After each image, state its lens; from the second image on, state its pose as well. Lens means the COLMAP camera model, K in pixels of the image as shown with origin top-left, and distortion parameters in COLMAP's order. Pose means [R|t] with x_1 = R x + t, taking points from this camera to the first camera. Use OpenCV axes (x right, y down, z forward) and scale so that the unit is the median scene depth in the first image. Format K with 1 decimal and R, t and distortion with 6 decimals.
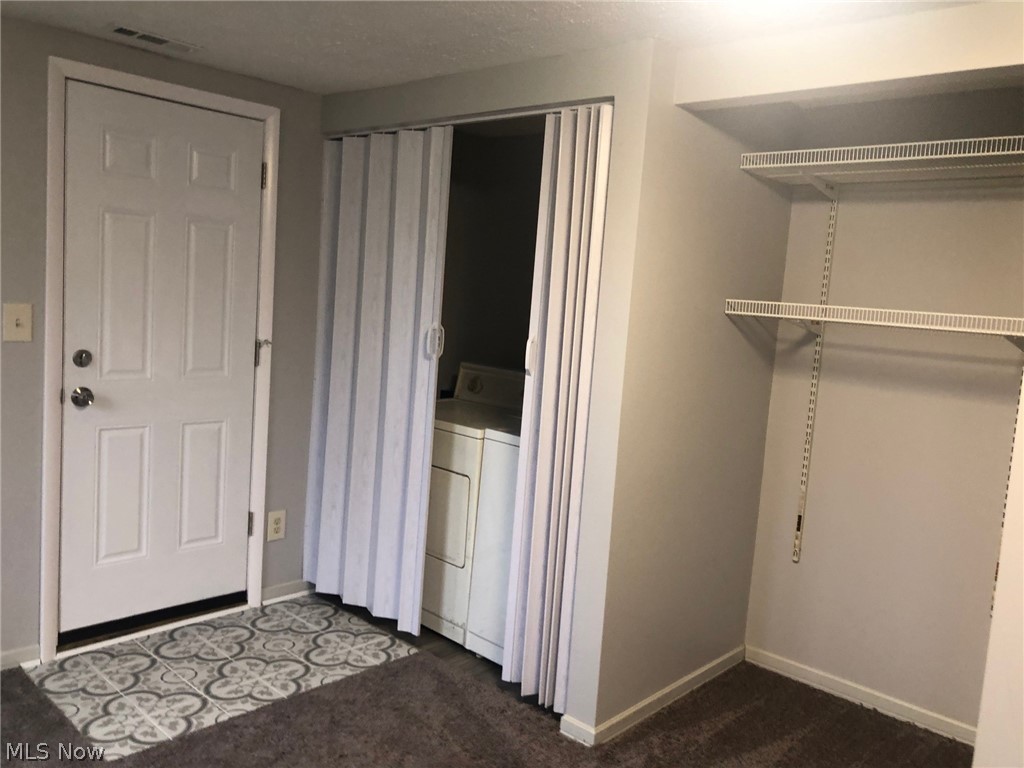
lens RADIAL K [[832.0, 0, 512.0], [0, 832.0, 384.0], [0, 0, 1]] dist [0.016455, 0.002886]
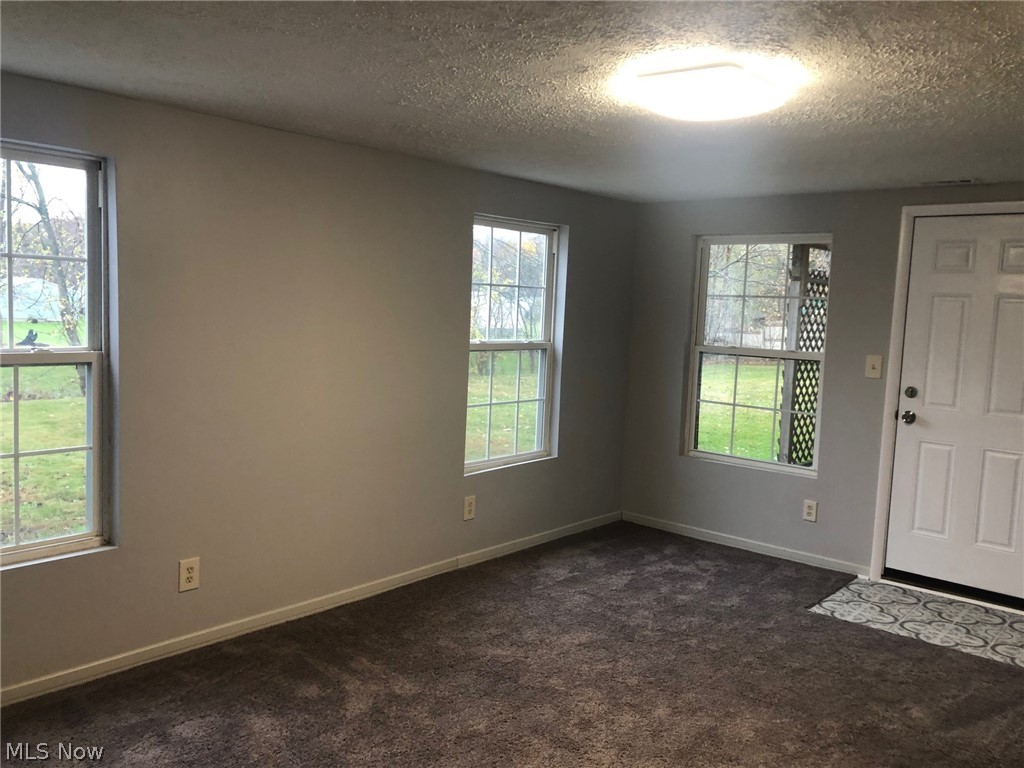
lens RADIAL K [[832.0, 0, 512.0], [0, 832.0, 384.0], [0, 0, 1]] dist [0.016455, 0.002886]
pose [[0.037119, 0.024362, -0.999014, 1.000754], [-0.146968, 0.988965, 0.018656, 0.033624], [0.988445, 0.146130, 0.040290, 0.204569]]
